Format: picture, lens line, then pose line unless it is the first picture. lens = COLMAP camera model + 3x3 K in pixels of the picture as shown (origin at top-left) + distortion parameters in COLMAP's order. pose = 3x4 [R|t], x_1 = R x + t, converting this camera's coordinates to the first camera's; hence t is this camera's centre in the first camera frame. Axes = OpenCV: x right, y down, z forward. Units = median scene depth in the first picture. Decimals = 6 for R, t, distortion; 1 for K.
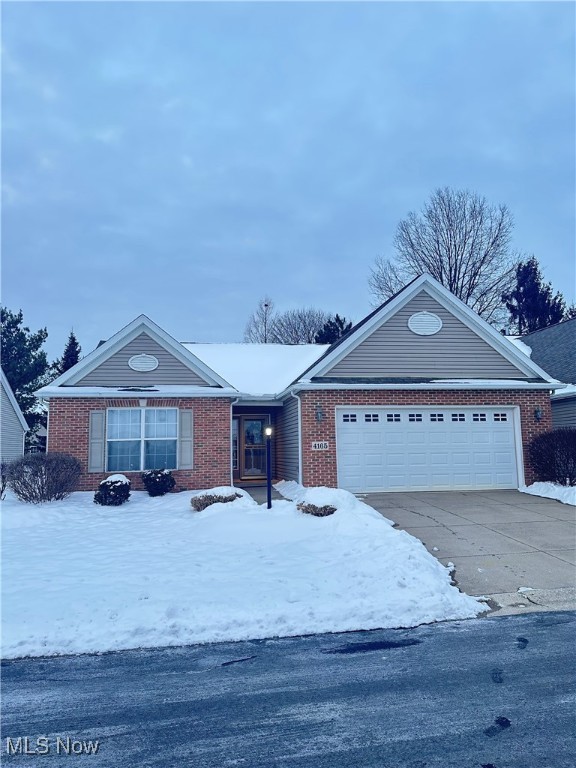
lens RADIAL K [[526.6, 0, 288.0], [0, 526.6, 384.0], [0, 0, 1]] dist [0.161045, -0.308361]
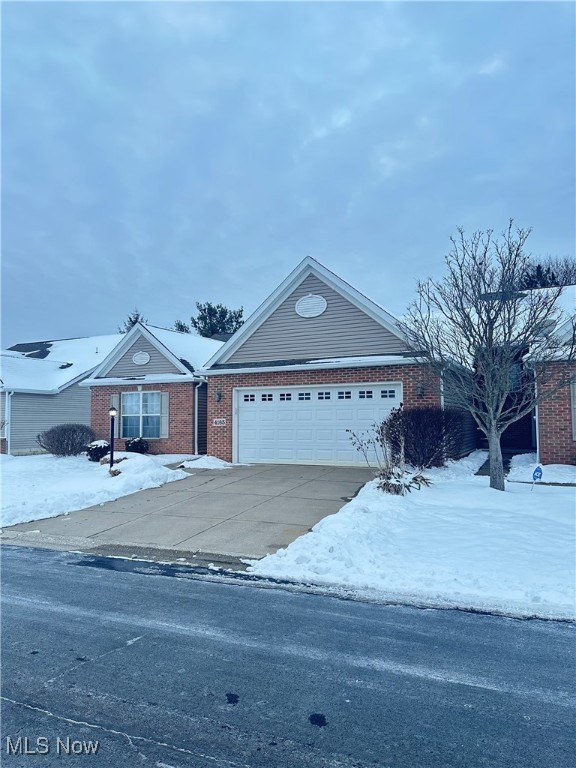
lens RADIAL K [[526.6, 0, 288.0], [0, 526.6, 384.0], [0, 0, 1]] dist [0.161045, -0.308361]
pose [[0.815301, -0.027536, -0.578383, 0.811671], [0.058743, 0.997649, 0.035308, -0.000614], [0.576051, -0.062763, 0.815001, 0.120436]]
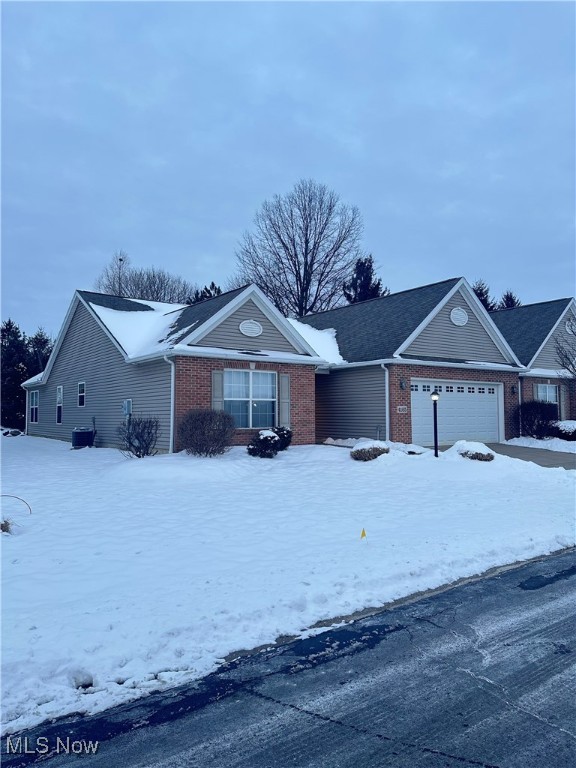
lens RADIAL K [[526.6, 0, 288.0], [0, 526.6, 384.0], [0, 0, 1]] dist [0.161045, -0.308361]
pose [[0.894573, 0.041710, 0.444972, -0.682073], [-0.070030, 0.996419, 0.047388, 0.016549], [-0.441402, -0.073553, 0.894290, 0.011605]]
